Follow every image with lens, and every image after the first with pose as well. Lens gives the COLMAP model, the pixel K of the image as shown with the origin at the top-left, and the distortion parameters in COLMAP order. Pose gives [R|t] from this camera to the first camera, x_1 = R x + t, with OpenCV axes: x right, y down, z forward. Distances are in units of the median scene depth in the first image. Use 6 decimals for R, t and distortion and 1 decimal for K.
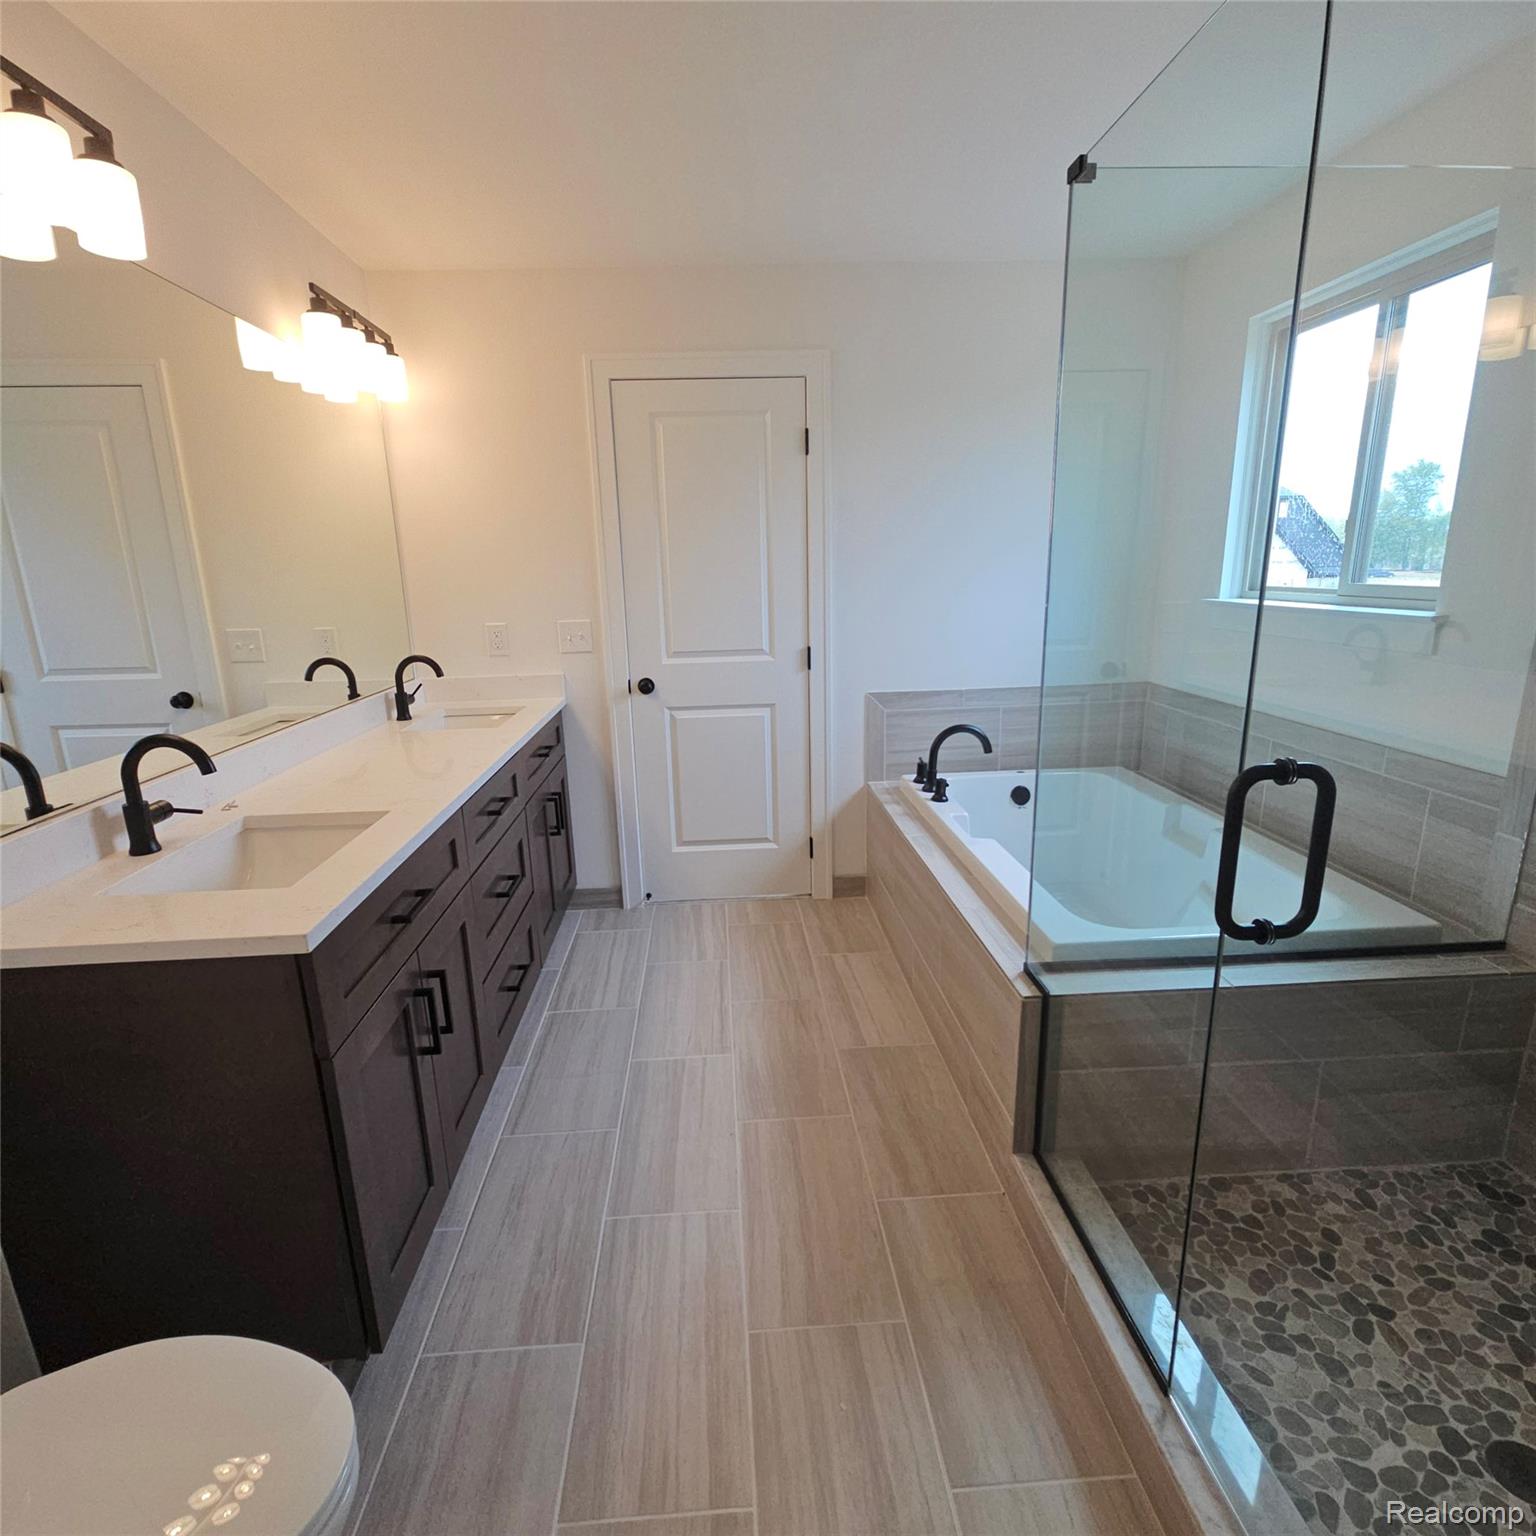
lens RADIAL K [[832.8, 0, 768.0], [0, 832.8, 768.0], [0, 0, 1]] dist [-0.005004, -0.003020]
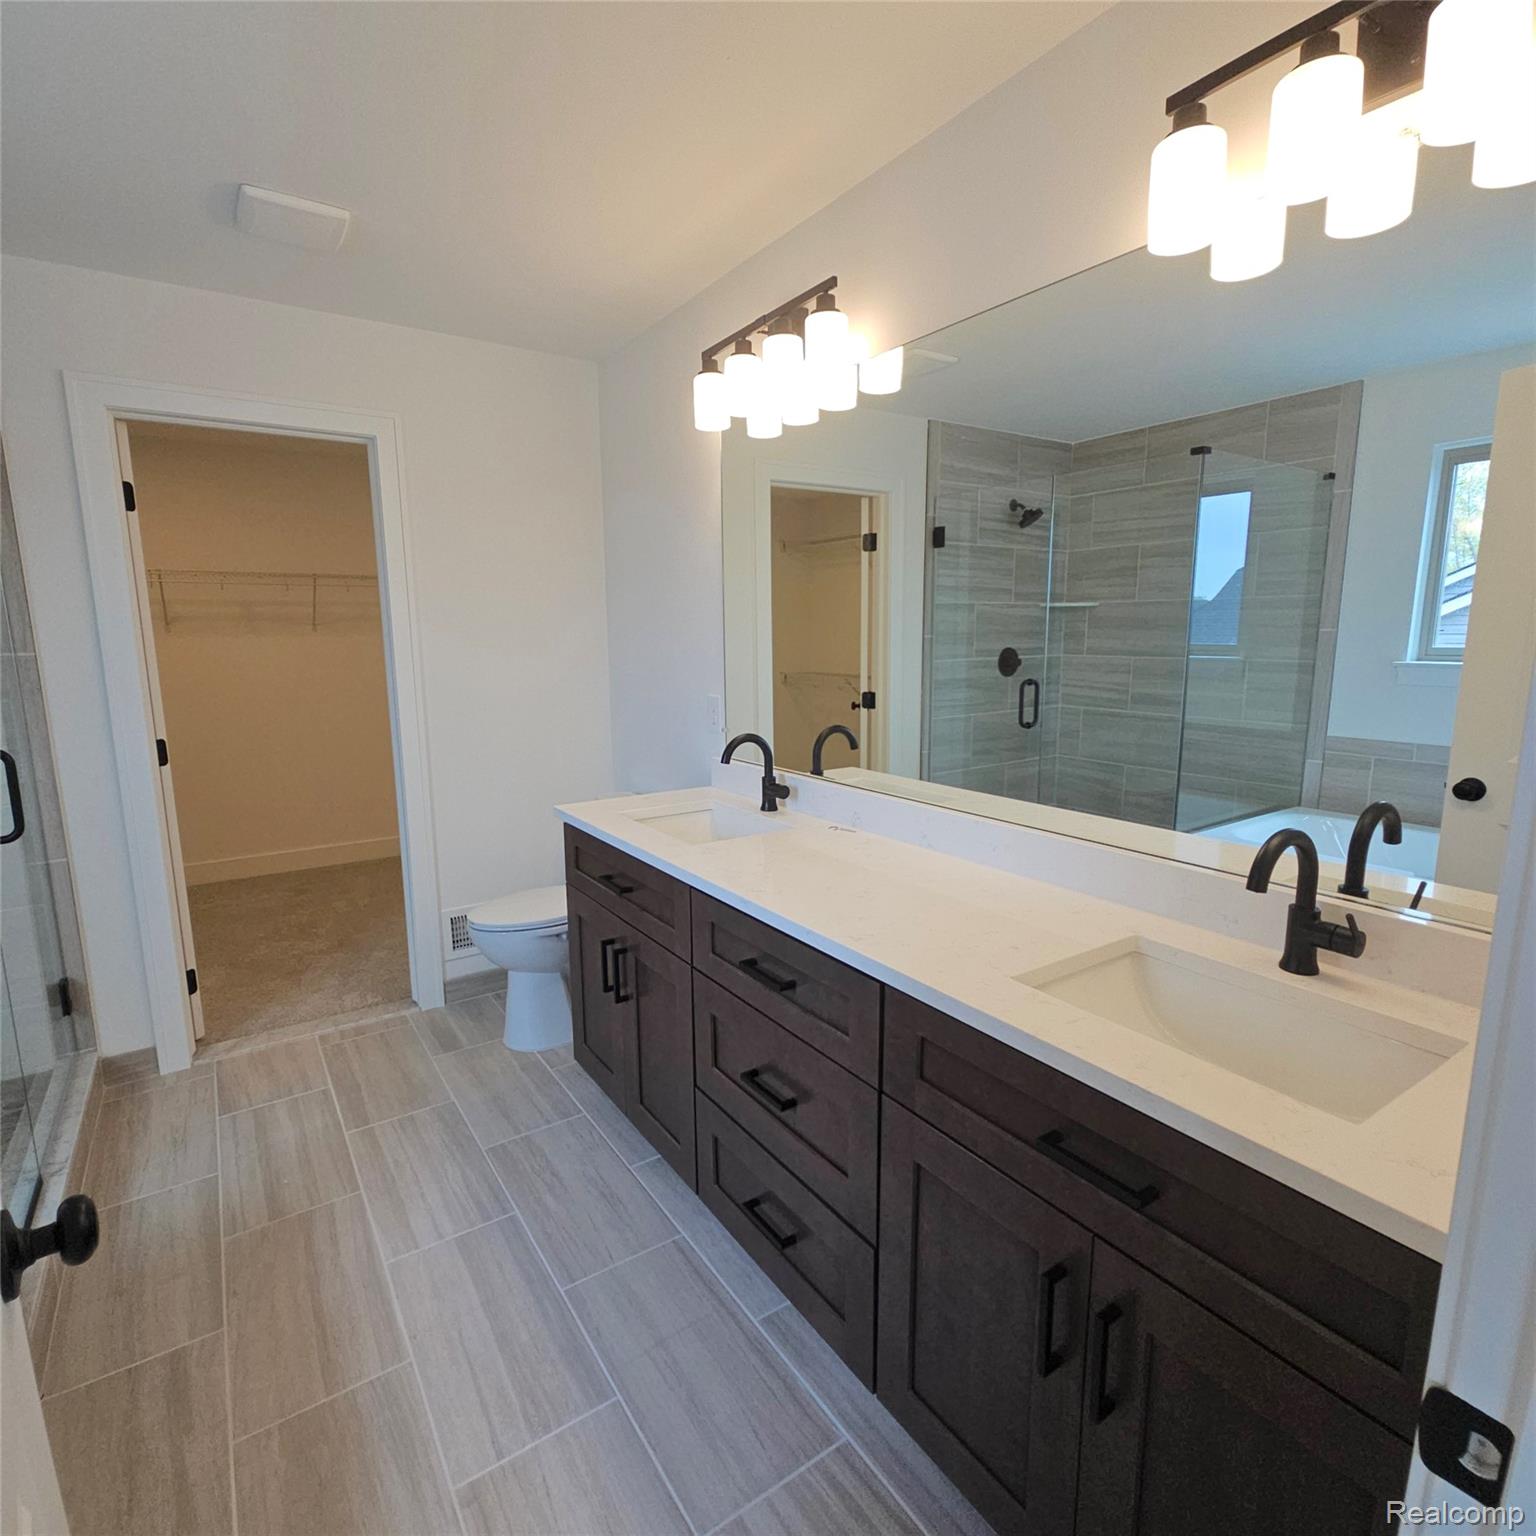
lens RADIAL K [[832.8, 0, 768.0], [0, 832.8, 768.0], [0, 0, 1]] dist [-0.005004, -0.003020]
pose [[-0.864513, 0.113018, -0.489739, -0.010413], [-0.088720, 0.924776, 0.370024, -0.441282], [0.494718, 0.363340, -0.789454, 1.814994]]
